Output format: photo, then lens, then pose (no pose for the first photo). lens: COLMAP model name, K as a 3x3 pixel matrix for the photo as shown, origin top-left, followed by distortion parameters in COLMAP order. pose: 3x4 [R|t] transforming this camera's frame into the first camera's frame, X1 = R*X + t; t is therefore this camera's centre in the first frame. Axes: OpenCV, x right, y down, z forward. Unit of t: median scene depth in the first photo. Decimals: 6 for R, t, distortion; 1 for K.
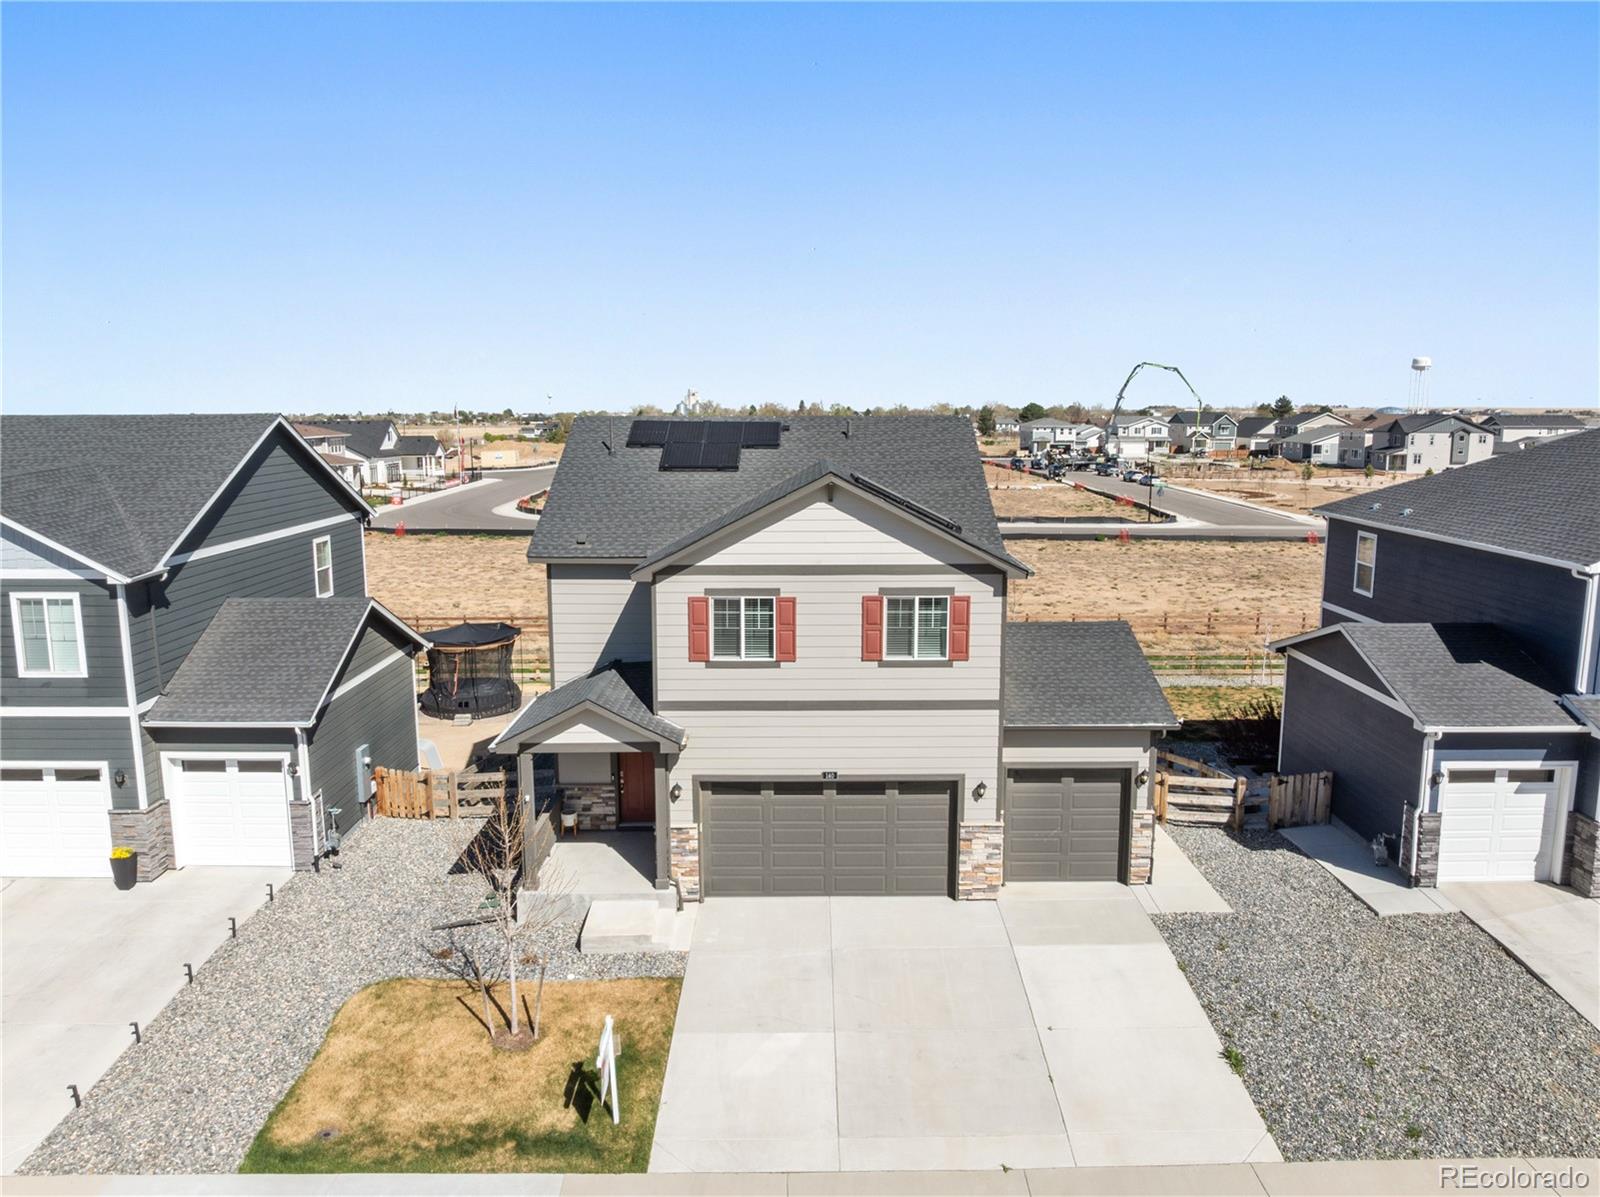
lens RADIAL K [[1126.6, 0, 795.4], [0, 1126.6, 591.3], [0, 0, 1]] dist [-0.030571, -0.011868]
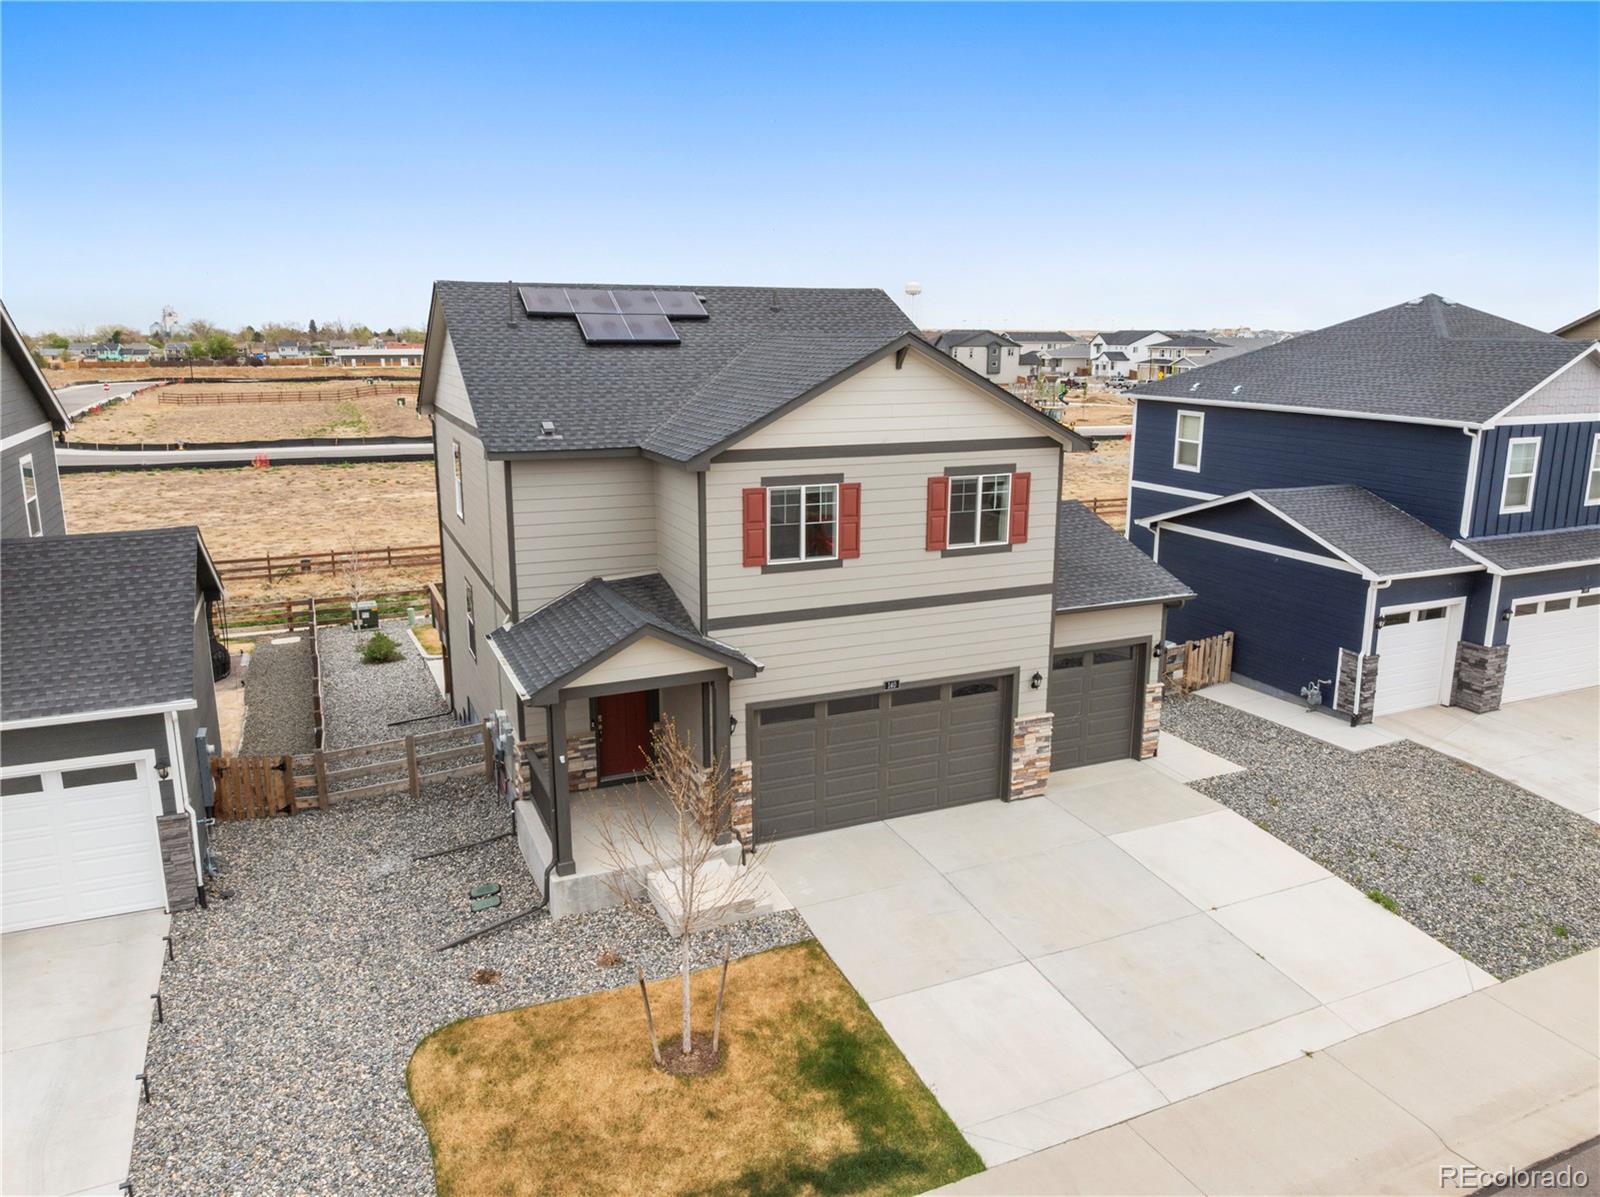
lens RADIAL K [[1126.6, 0, 800.5], [0, 1126.6, 594.2], [0, 0, 1]] dist [-0.030571, -0.011868]
pose [[0.915084, -0.087031, 0.393761, -0.373600], [0.059507, 0.994887, 0.081603, 0.016350], [-0.398849, -0.051242, 0.915584, 0.222301]]
